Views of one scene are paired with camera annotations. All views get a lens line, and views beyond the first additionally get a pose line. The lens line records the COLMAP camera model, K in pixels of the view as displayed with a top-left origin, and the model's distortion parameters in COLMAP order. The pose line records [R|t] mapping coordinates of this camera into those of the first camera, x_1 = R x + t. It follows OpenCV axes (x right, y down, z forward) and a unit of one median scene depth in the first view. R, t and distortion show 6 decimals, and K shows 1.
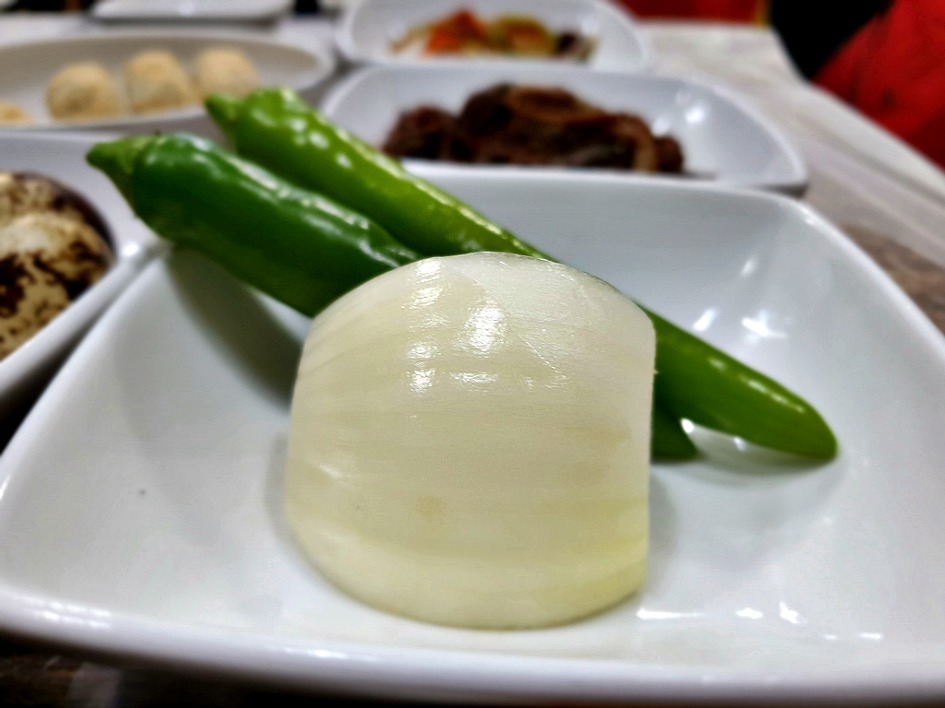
lens RADIAL K [[709.0, 0, 471.0], [0, 709.0, 357.5], [0, 0, 1]] dist [-0.018791, -0.005861]
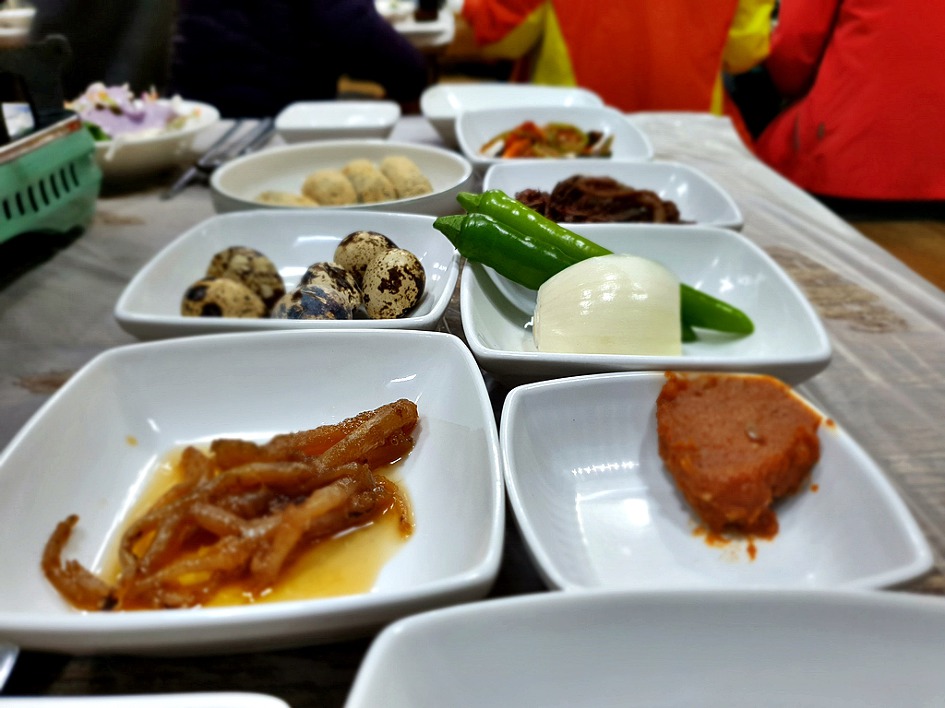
lens RADIAL K [[709.0, 0, 473.4], [0, 709.0, 350.6], [0, 0, 1]] dist [-0.018791, -0.005861]
pose [[0.998745, -0.041207, 0.028475, -0.303182], [0.043459, 0.995552, -0.083594, 0.205612], [-0.024904, 0.084727, 0.996093, -0.797421]]
